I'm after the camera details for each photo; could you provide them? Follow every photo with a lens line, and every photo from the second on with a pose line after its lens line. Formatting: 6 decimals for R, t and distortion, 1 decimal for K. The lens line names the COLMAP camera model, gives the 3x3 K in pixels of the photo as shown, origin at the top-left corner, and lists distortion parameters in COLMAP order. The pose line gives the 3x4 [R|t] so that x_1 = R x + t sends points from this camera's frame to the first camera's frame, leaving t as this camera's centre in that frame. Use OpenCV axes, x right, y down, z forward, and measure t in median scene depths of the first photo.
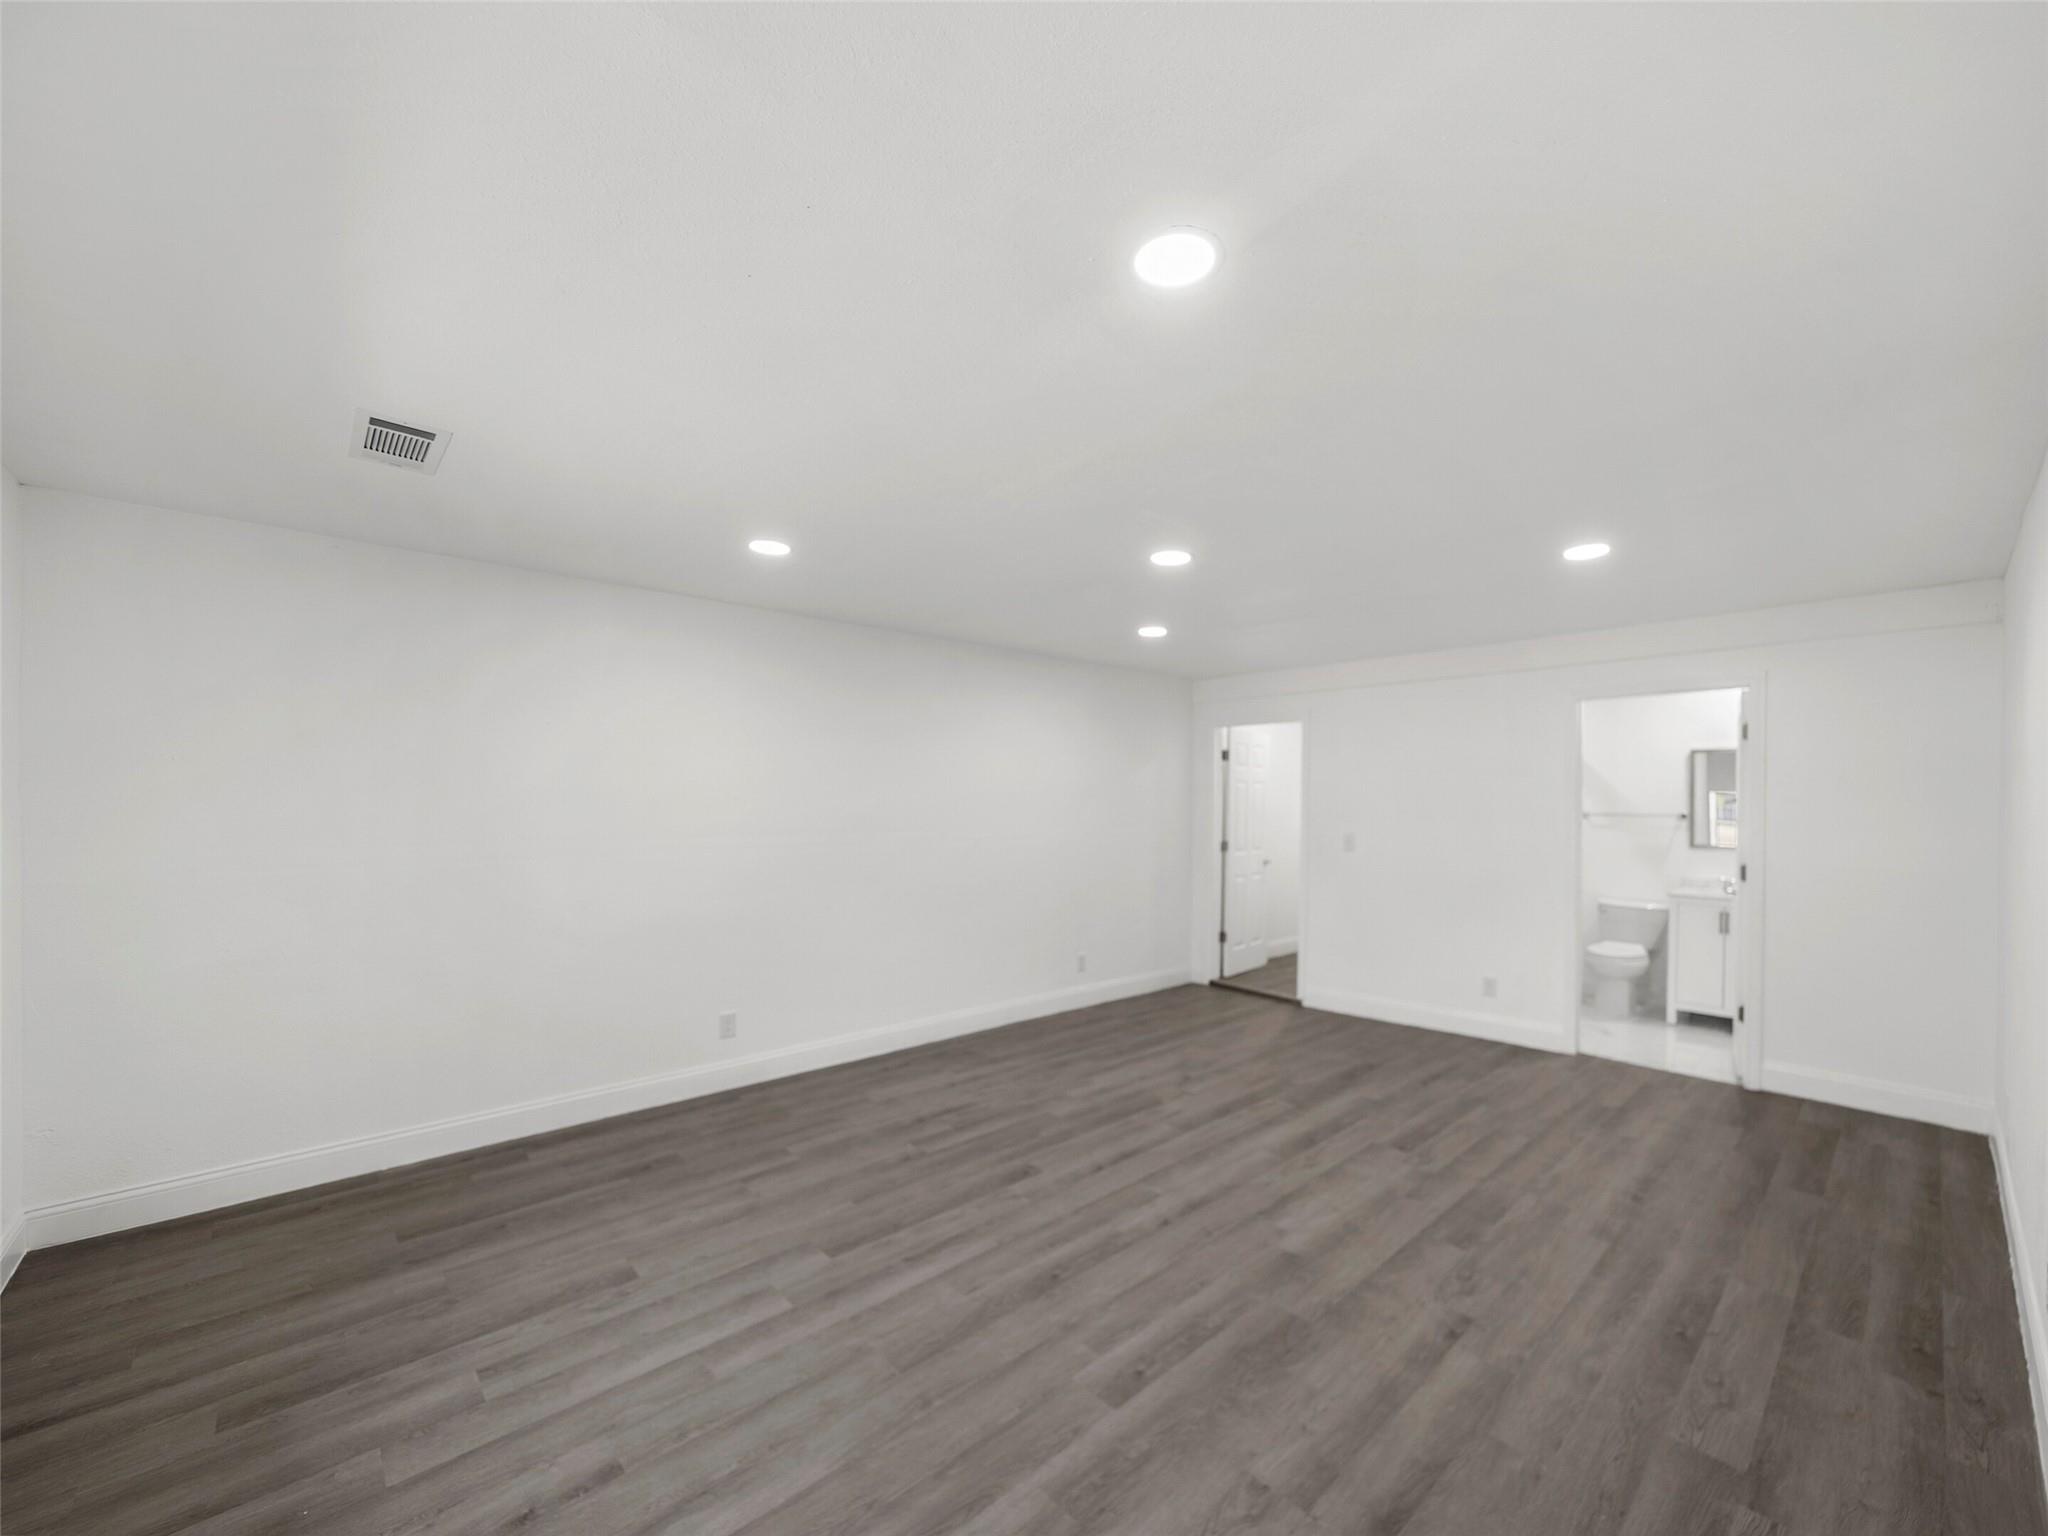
lens RADIAL K [[813.2, 0, 1024.2], [0, 813.2, 774.8], [0, 0, 1]] dist [-0.005538, -0.000122]
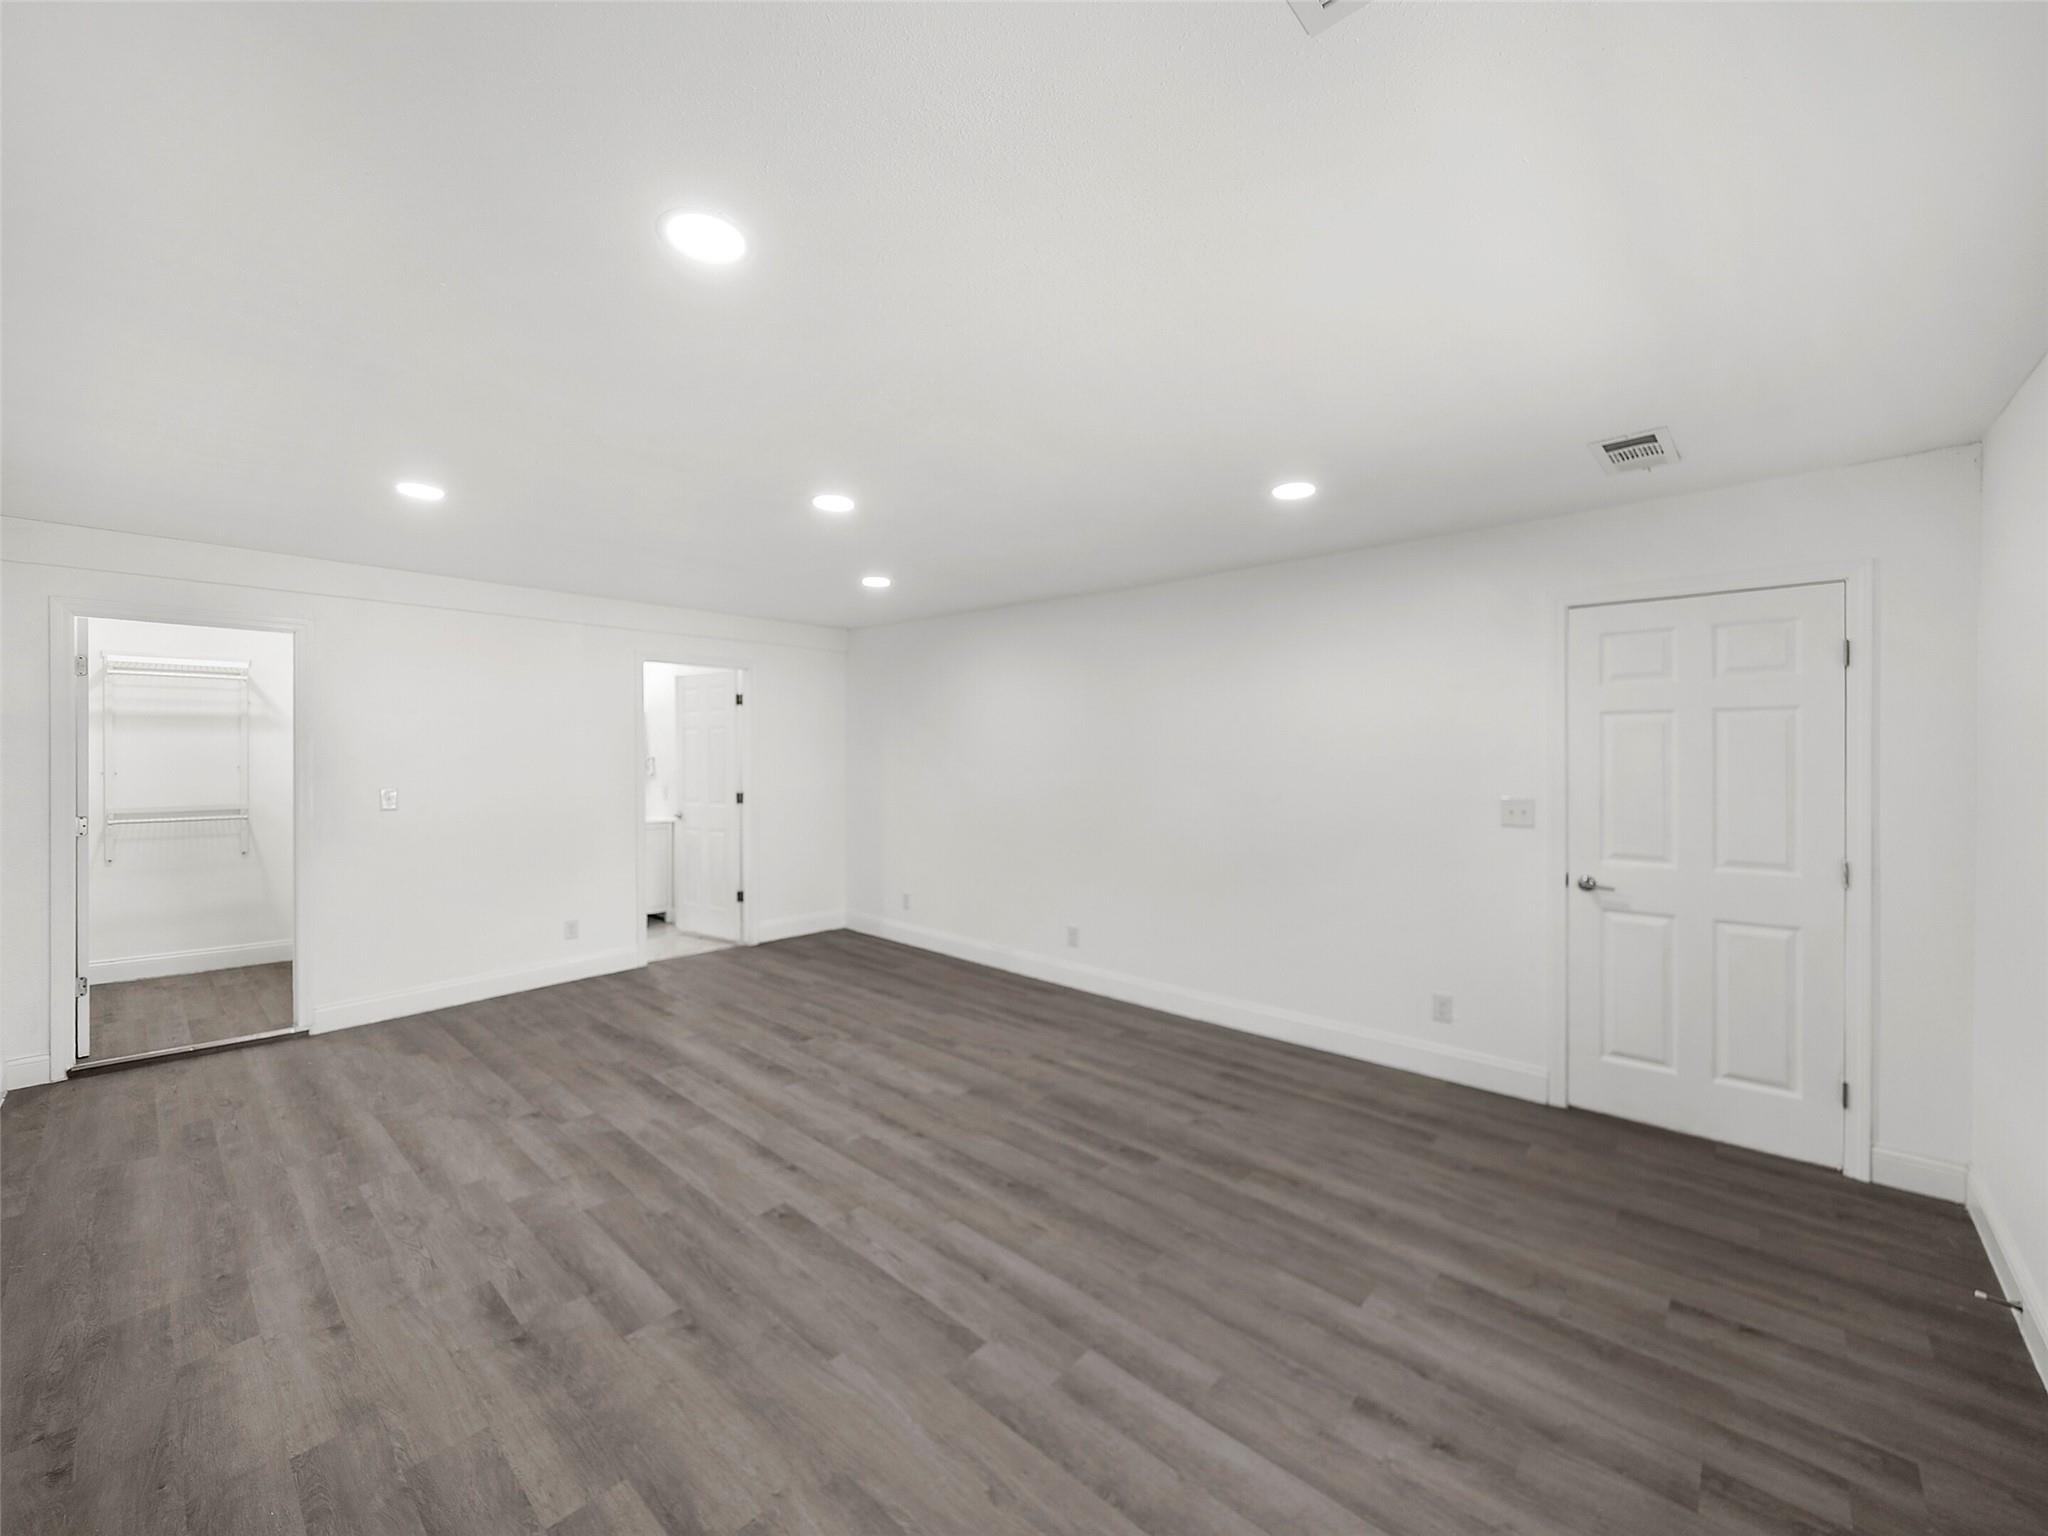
lens RADIAL K [[813.2, 0, 1024.2], [0, 813.2, 774.8], [0, 0, 1]] dist [-0.005538, -0.000122]
pose [[-0.091821, -0.033593, 0.995209, -0.866548], [-0.034371, 0.998942, 0.030547, 0.020332], [-0.995182, -0.031401, -0.092879, 0.911922]]
